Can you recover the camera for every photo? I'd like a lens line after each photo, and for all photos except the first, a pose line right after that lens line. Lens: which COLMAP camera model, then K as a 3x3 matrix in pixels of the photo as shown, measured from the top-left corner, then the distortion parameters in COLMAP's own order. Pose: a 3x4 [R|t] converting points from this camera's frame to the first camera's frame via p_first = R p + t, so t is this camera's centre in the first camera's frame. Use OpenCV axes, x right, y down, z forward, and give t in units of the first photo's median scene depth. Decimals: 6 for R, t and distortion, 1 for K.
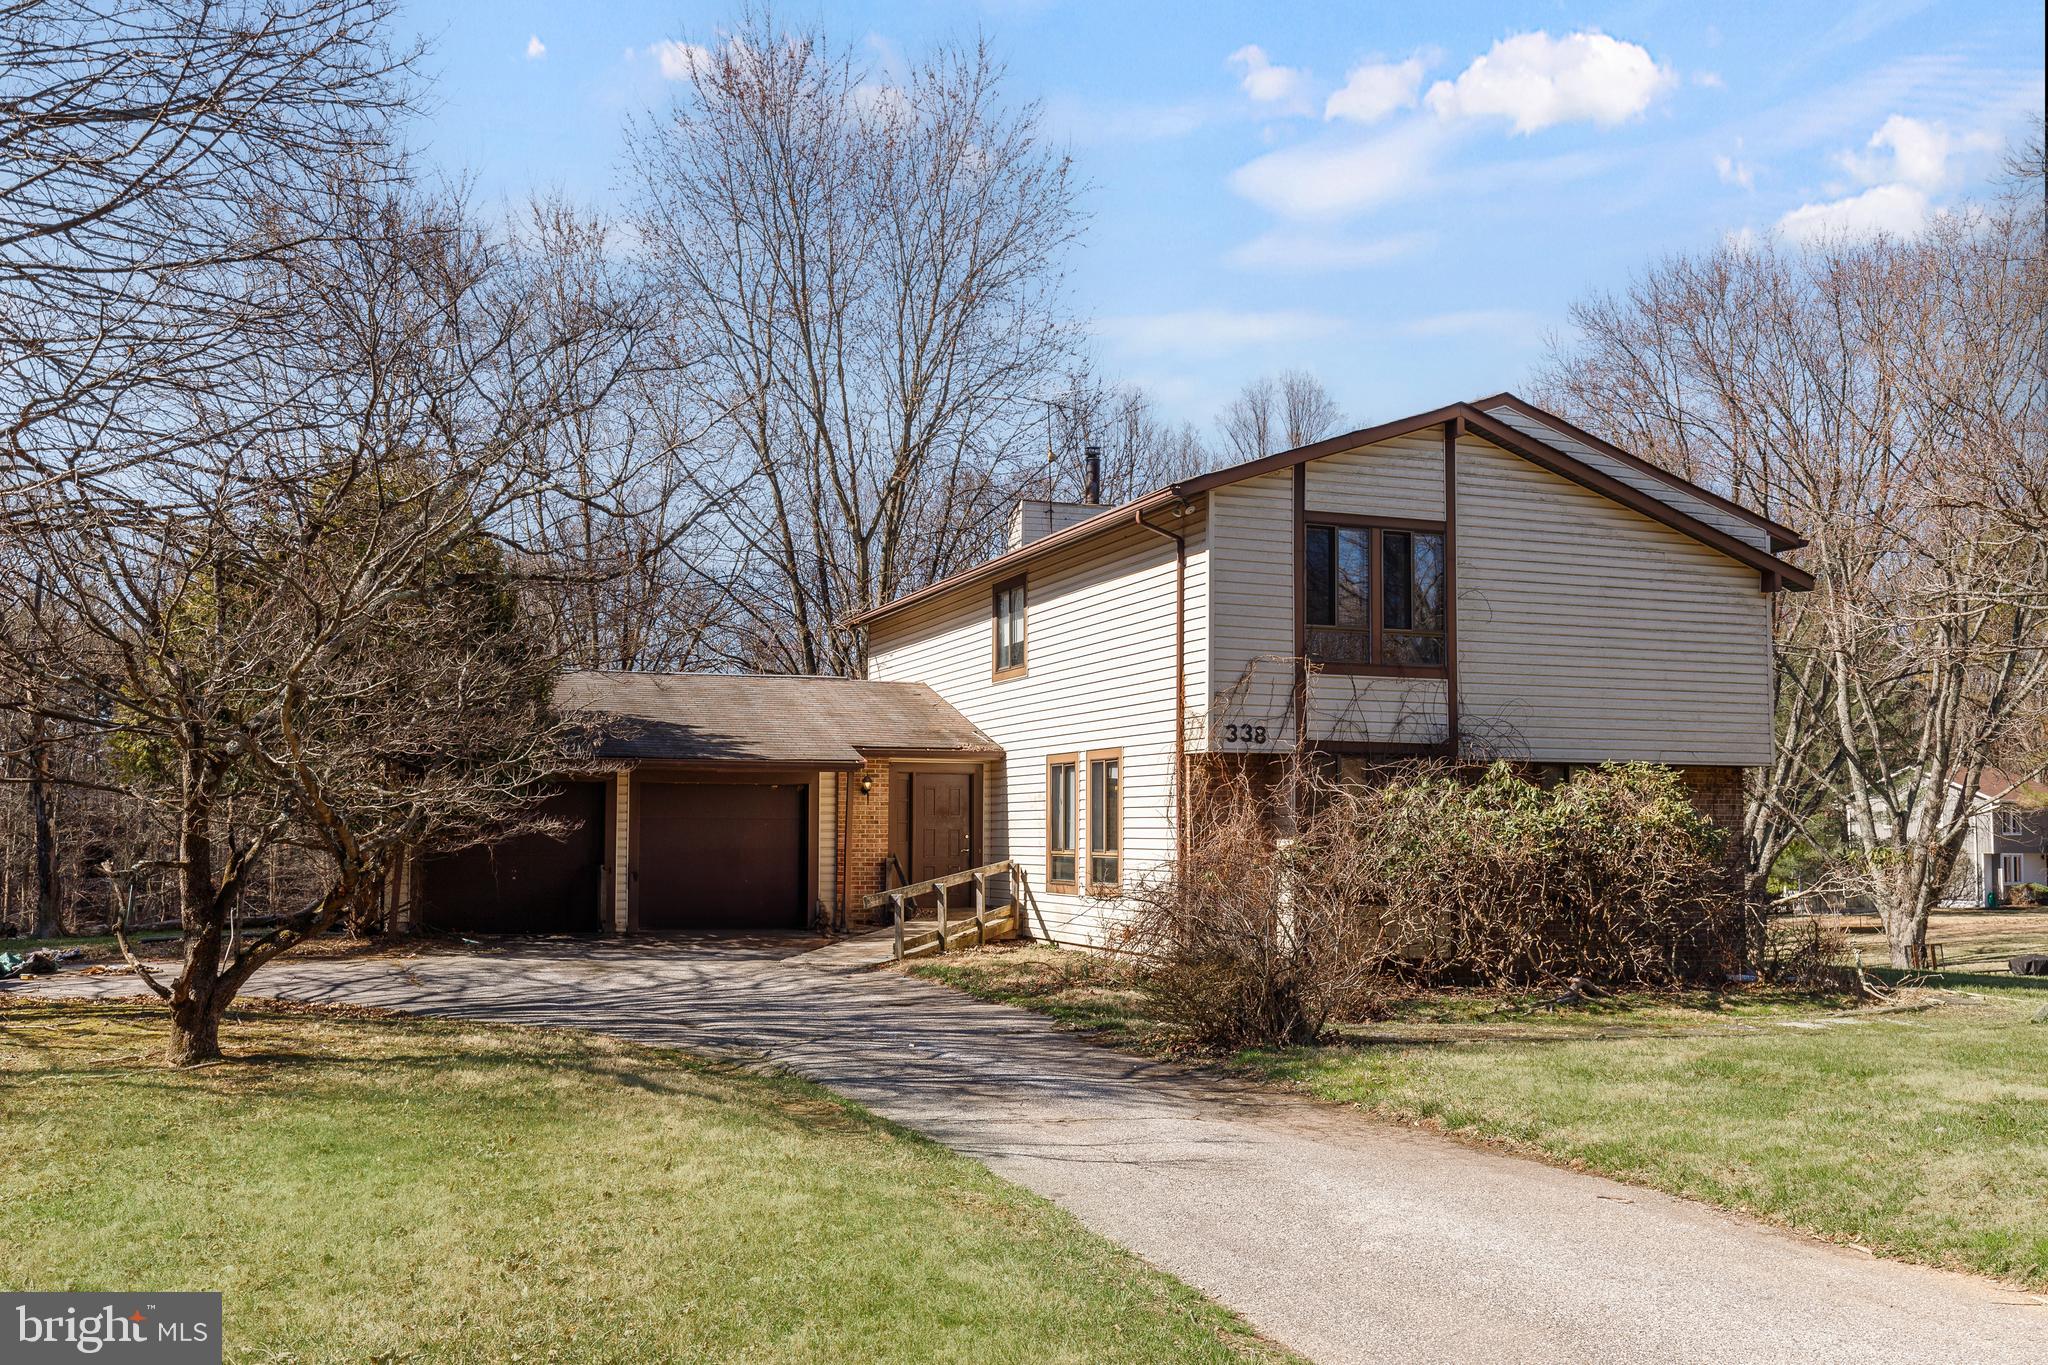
lens RADIAL K [[1740.7, 0, 1017.4], [0, 1740.7, 691.9], [0, 0, 1]] dist [0.004692, 0.003335]
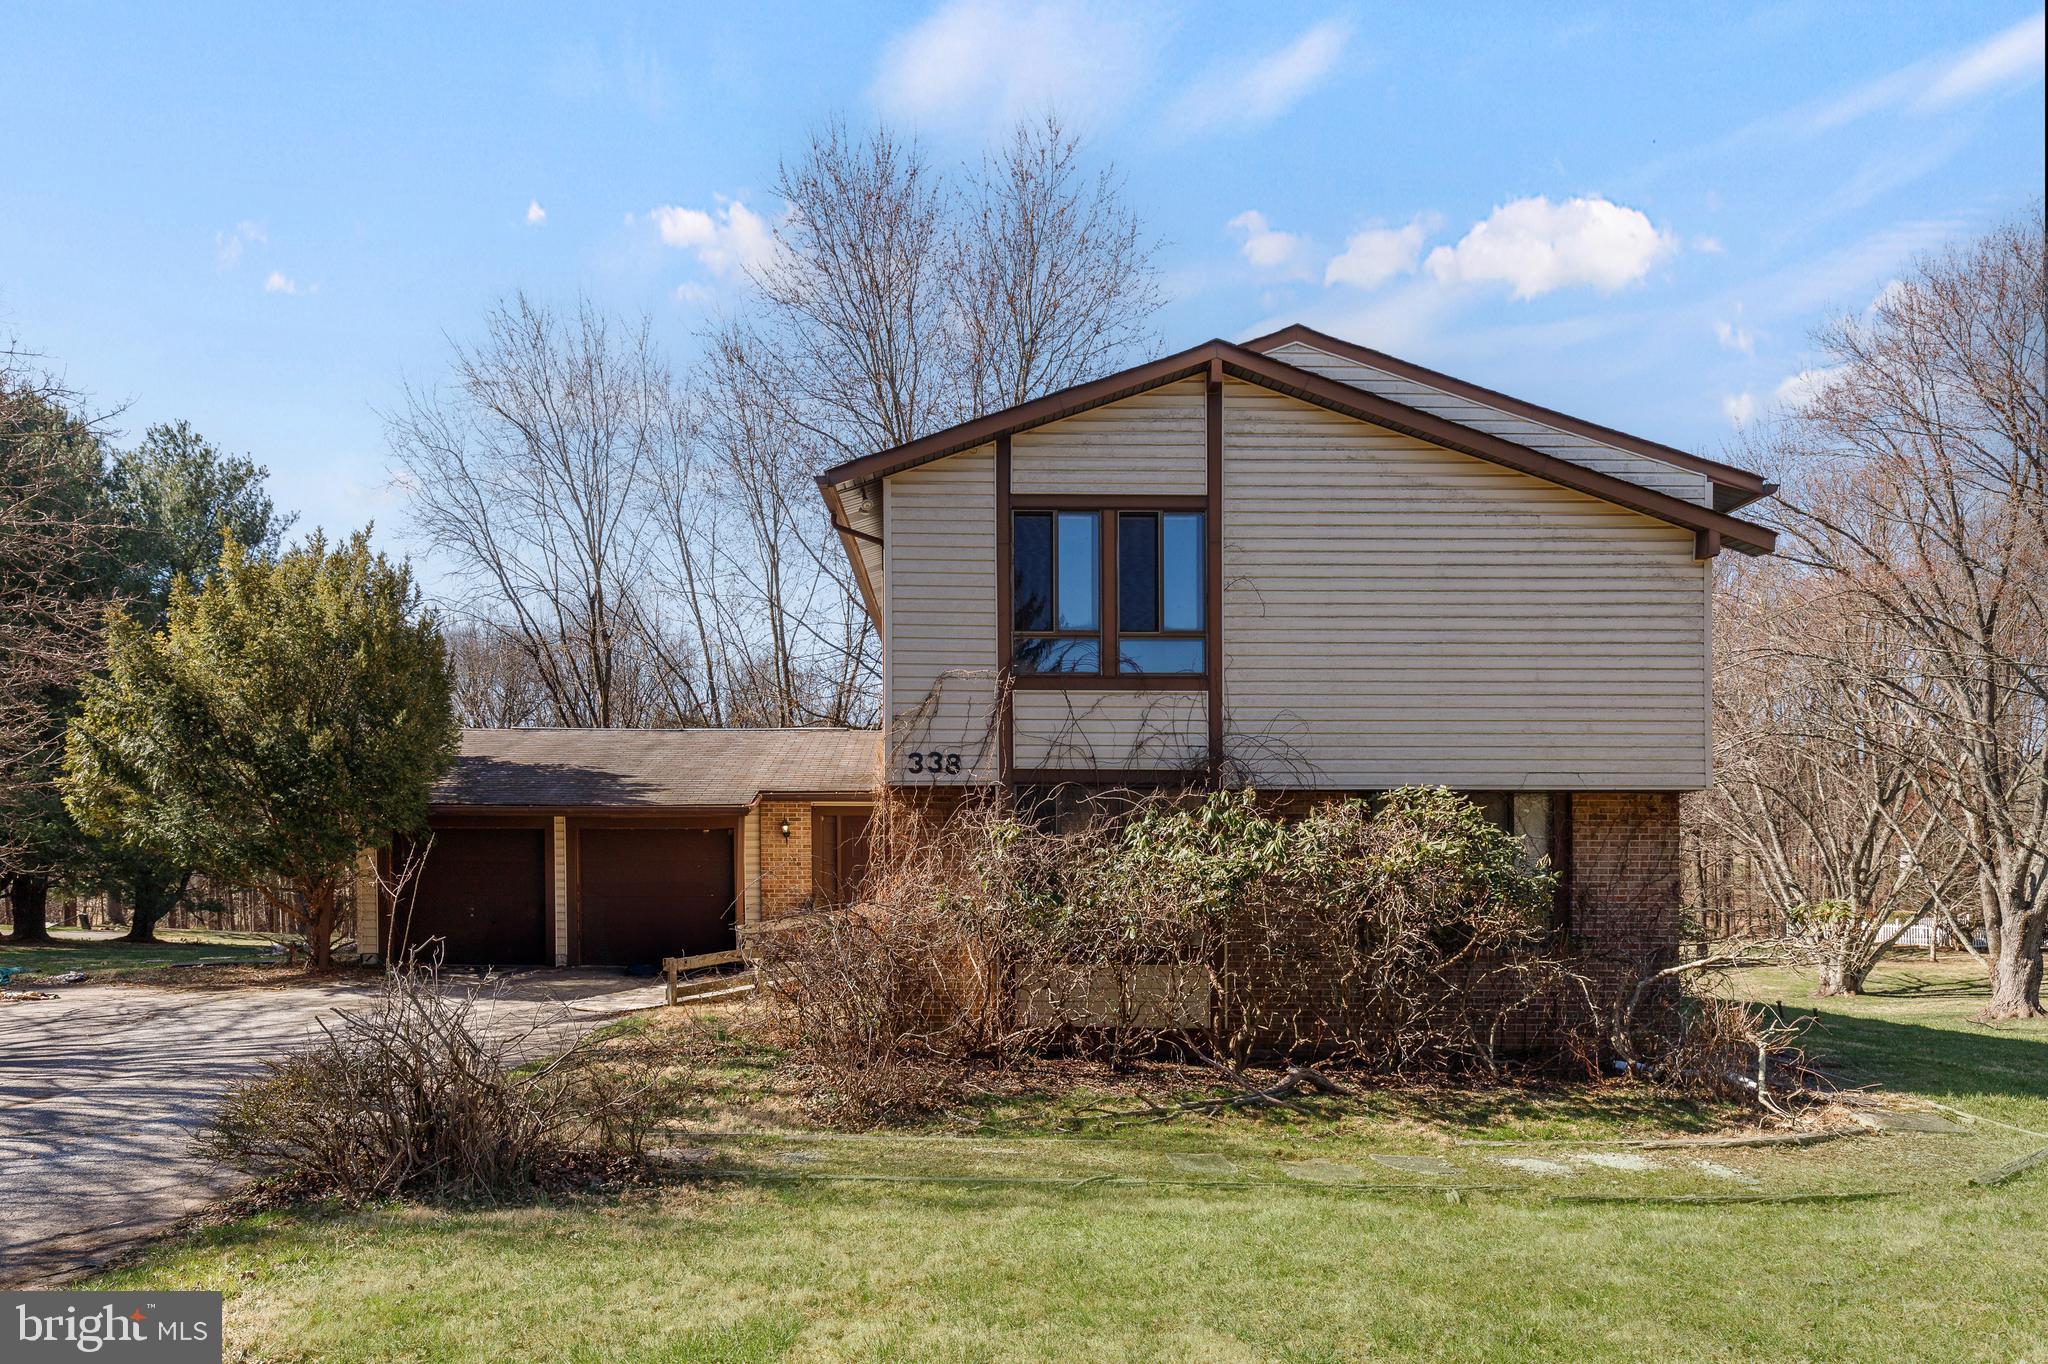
lens RADIAL K [[1249.5, 0, 1044.4], [0, 1249.5, 849.0], [0, 0, 1]] dist [-0.003037, -0.001767]
pose [[0.939139, -0.005325, -0.343496, 0.372593], [0.028643, 0.997612, 0.062848, 0.027588], [0.342341, -0.068862, 0.937049, 0.417537]]
